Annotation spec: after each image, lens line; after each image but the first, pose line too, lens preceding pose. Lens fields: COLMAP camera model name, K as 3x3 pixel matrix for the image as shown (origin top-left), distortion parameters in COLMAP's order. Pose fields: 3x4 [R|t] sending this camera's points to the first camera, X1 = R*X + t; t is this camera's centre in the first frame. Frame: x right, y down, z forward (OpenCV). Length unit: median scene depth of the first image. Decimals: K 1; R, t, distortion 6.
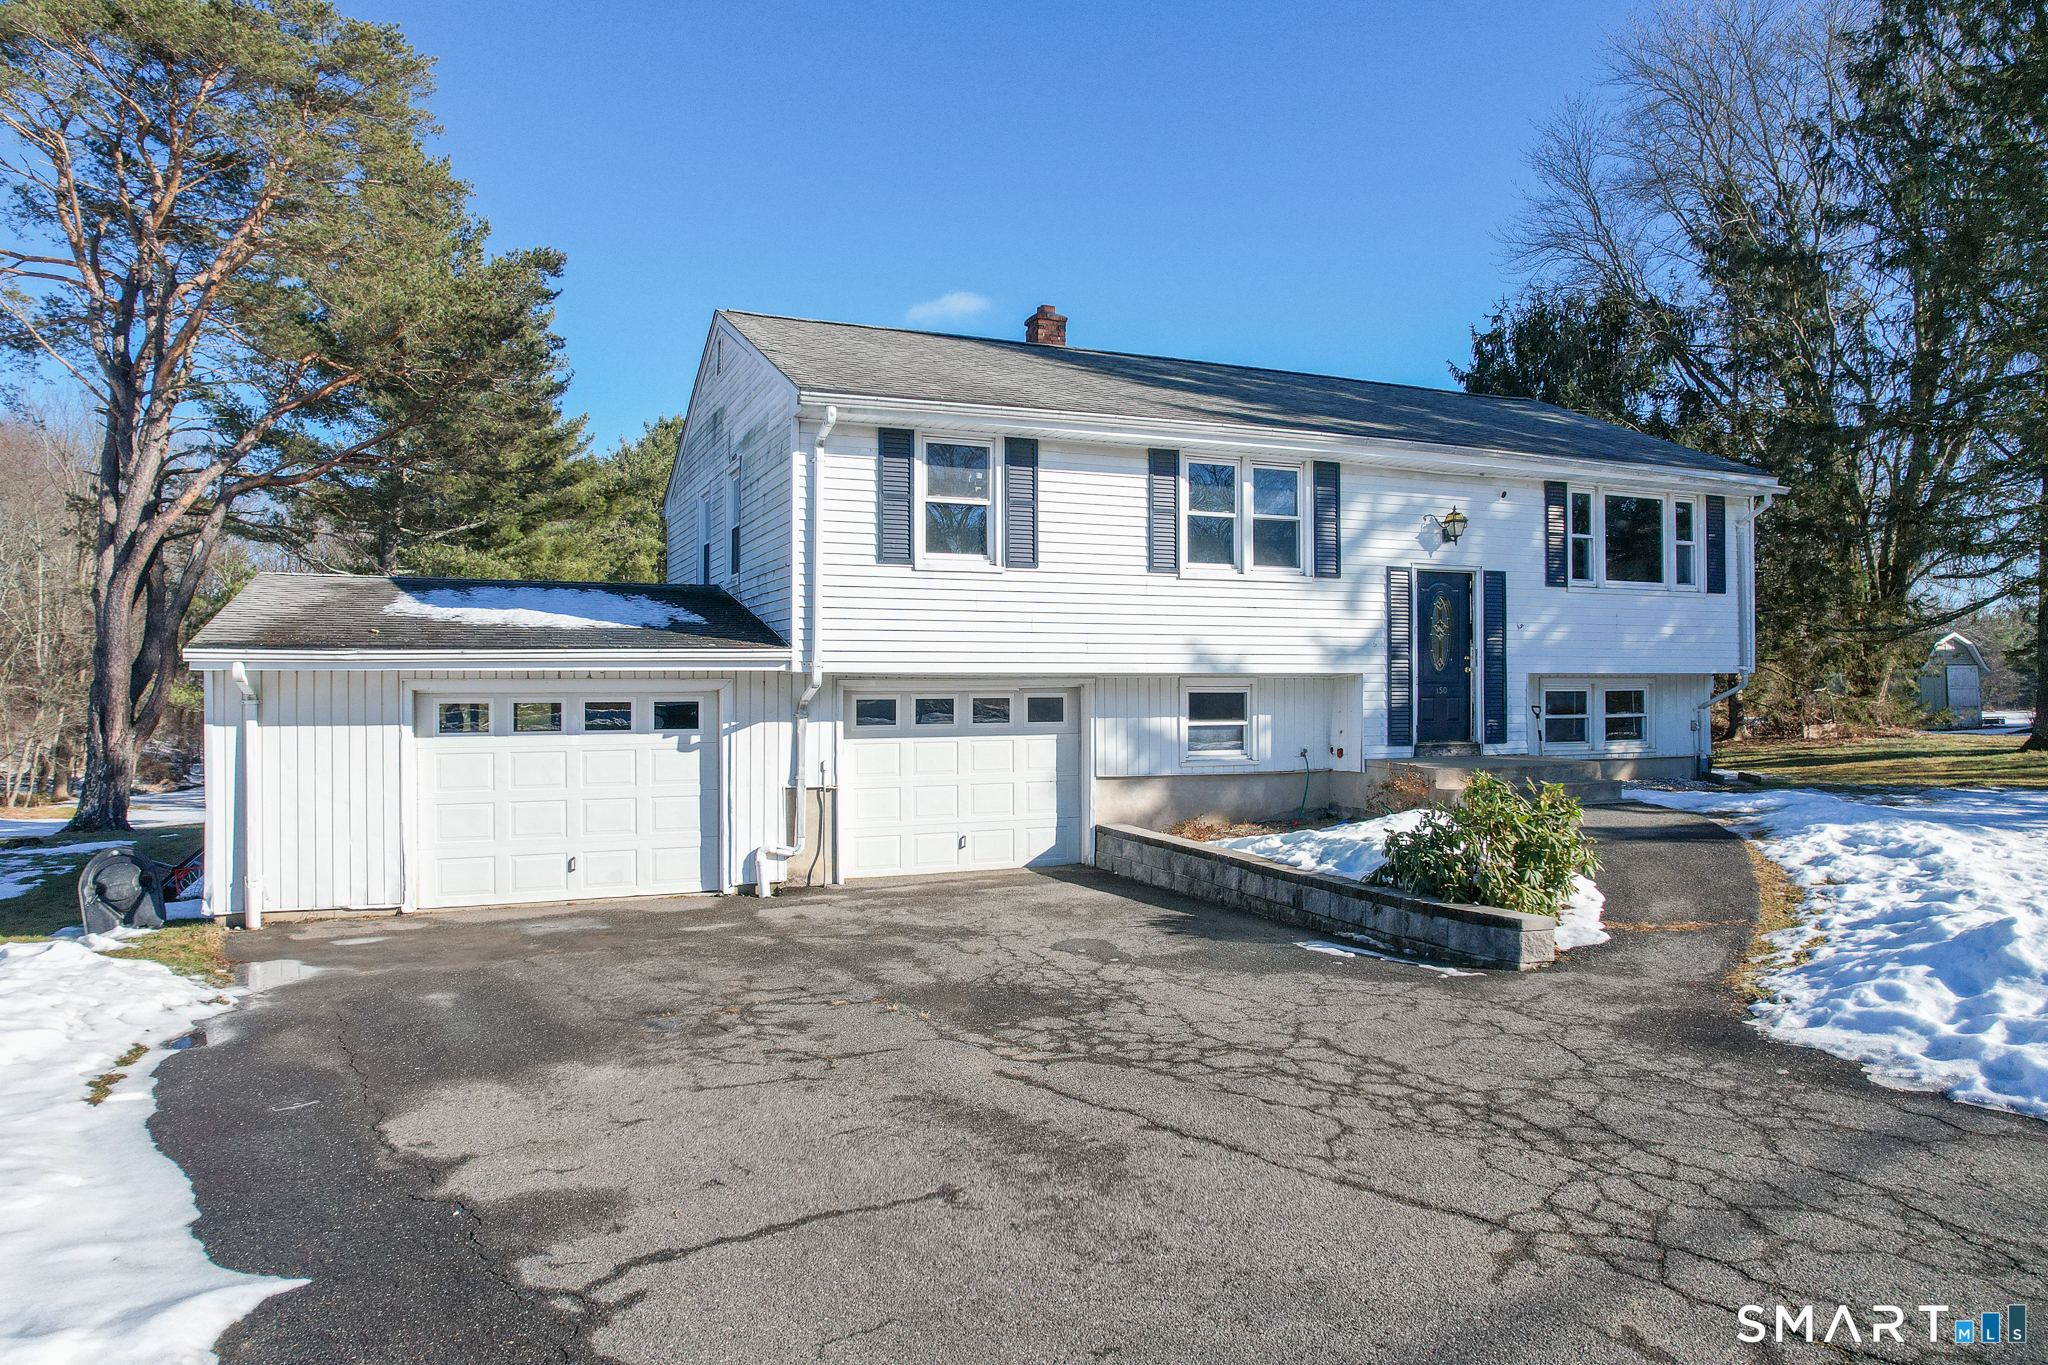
lens RADIAL K [[1329.9, 0, 1024.5], [0, 1329.9, 683.8], [0, 0, 1]] dist [-0.051191, 0.047327]
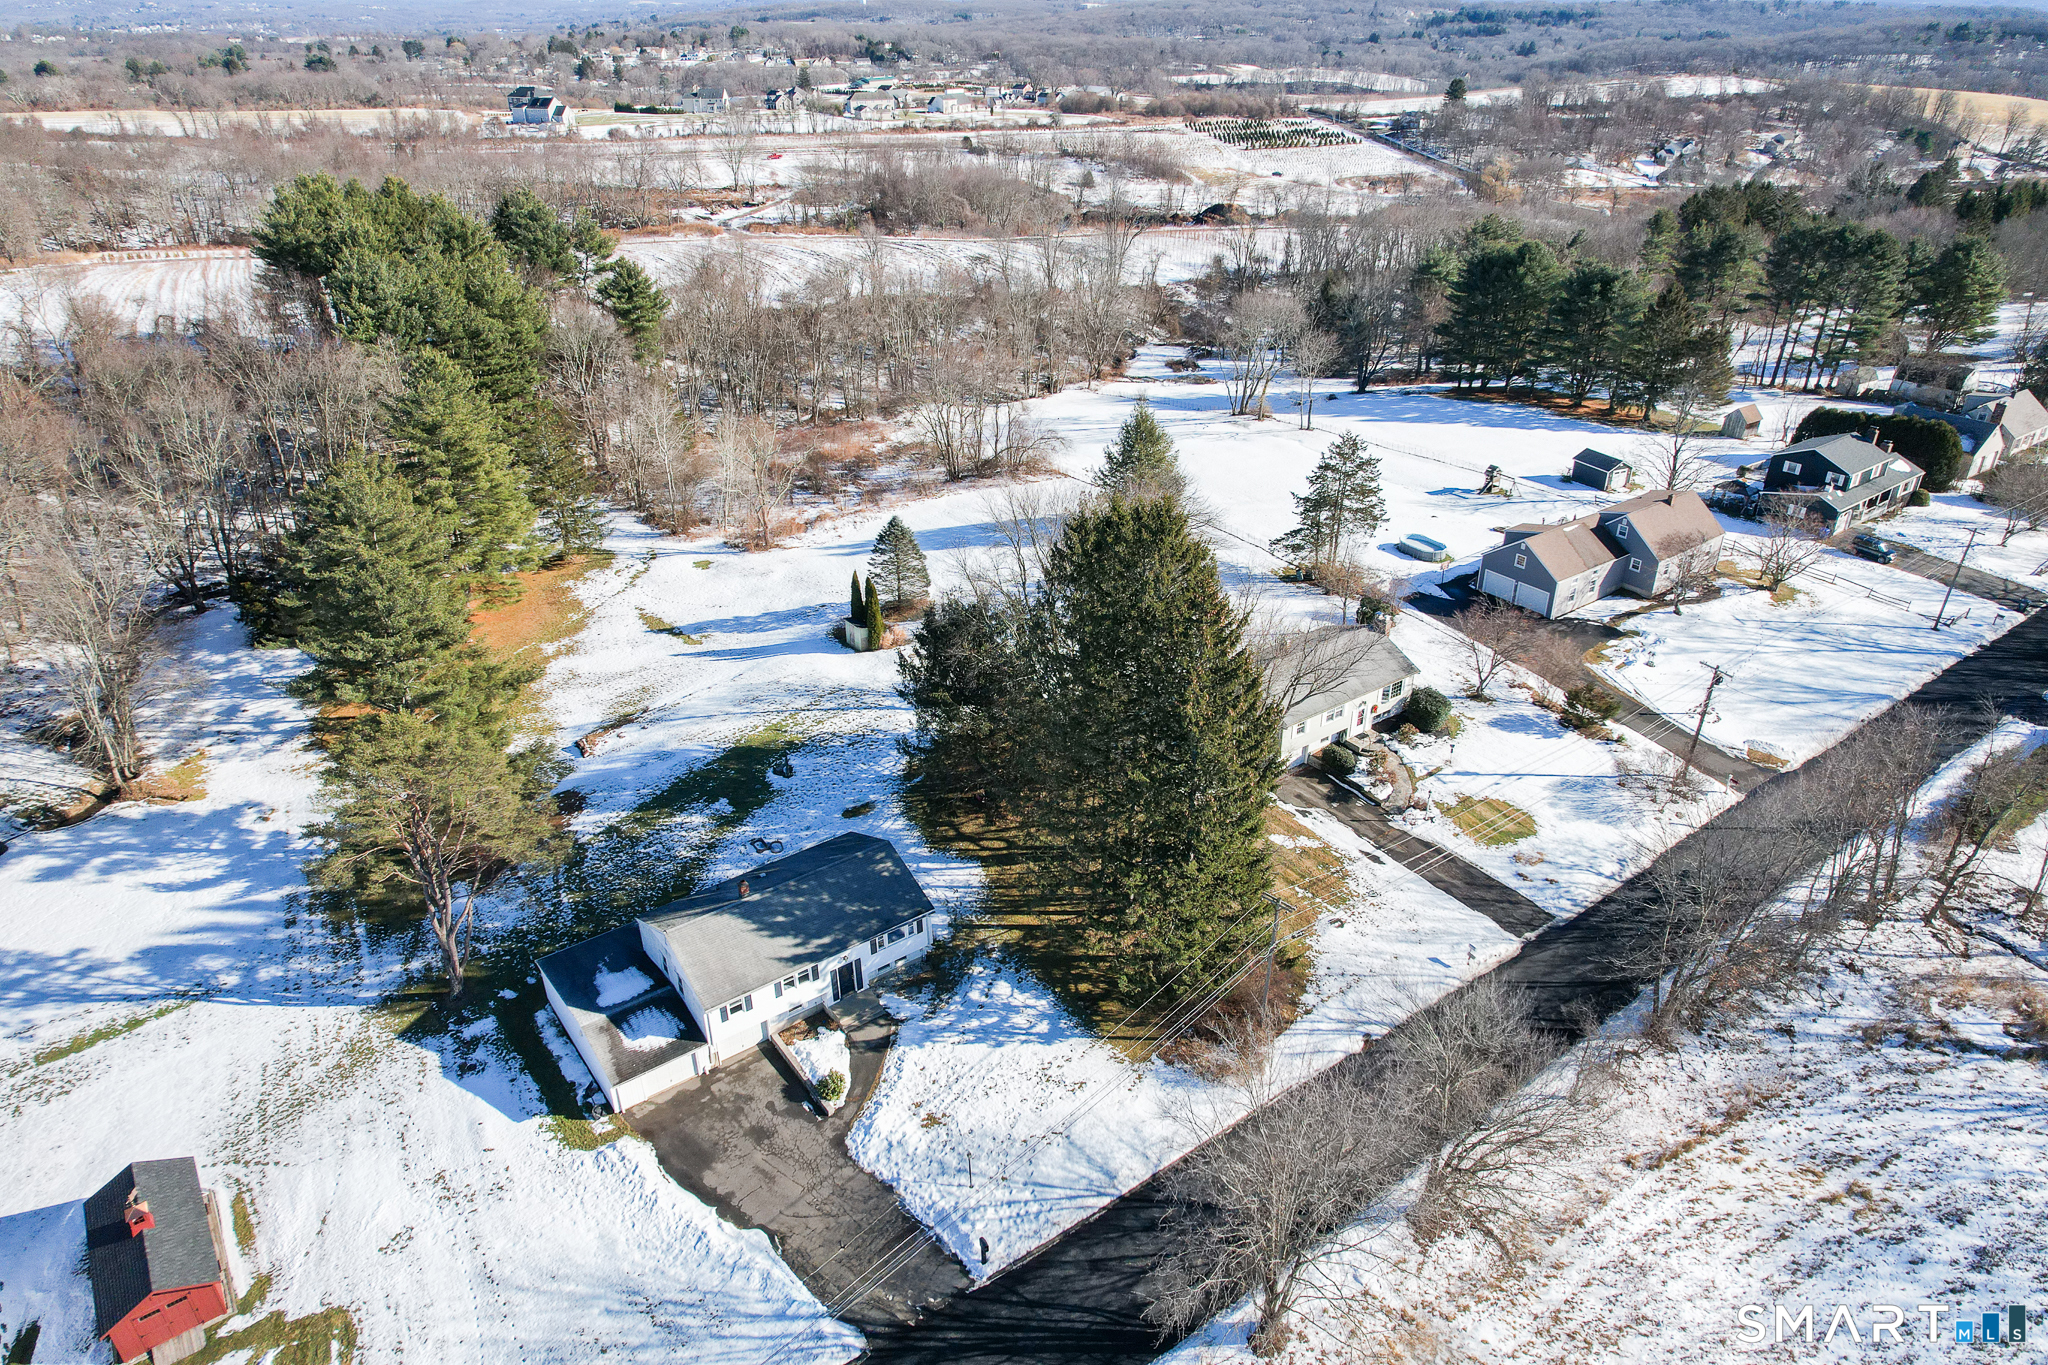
lens RADIAL K [[1329.9, 0, 1027.9], [0, 1329.9, 677.8], [0, 0, 1]] dist [-0.051191, 0.047327]
pose [[0.971707, -0.118043, 0.204575, 0.138805], [0.009246, 0.884498, 0.466451, -3.431777], [-0.236008, -0.451363, 0.860565, -2.884966]]
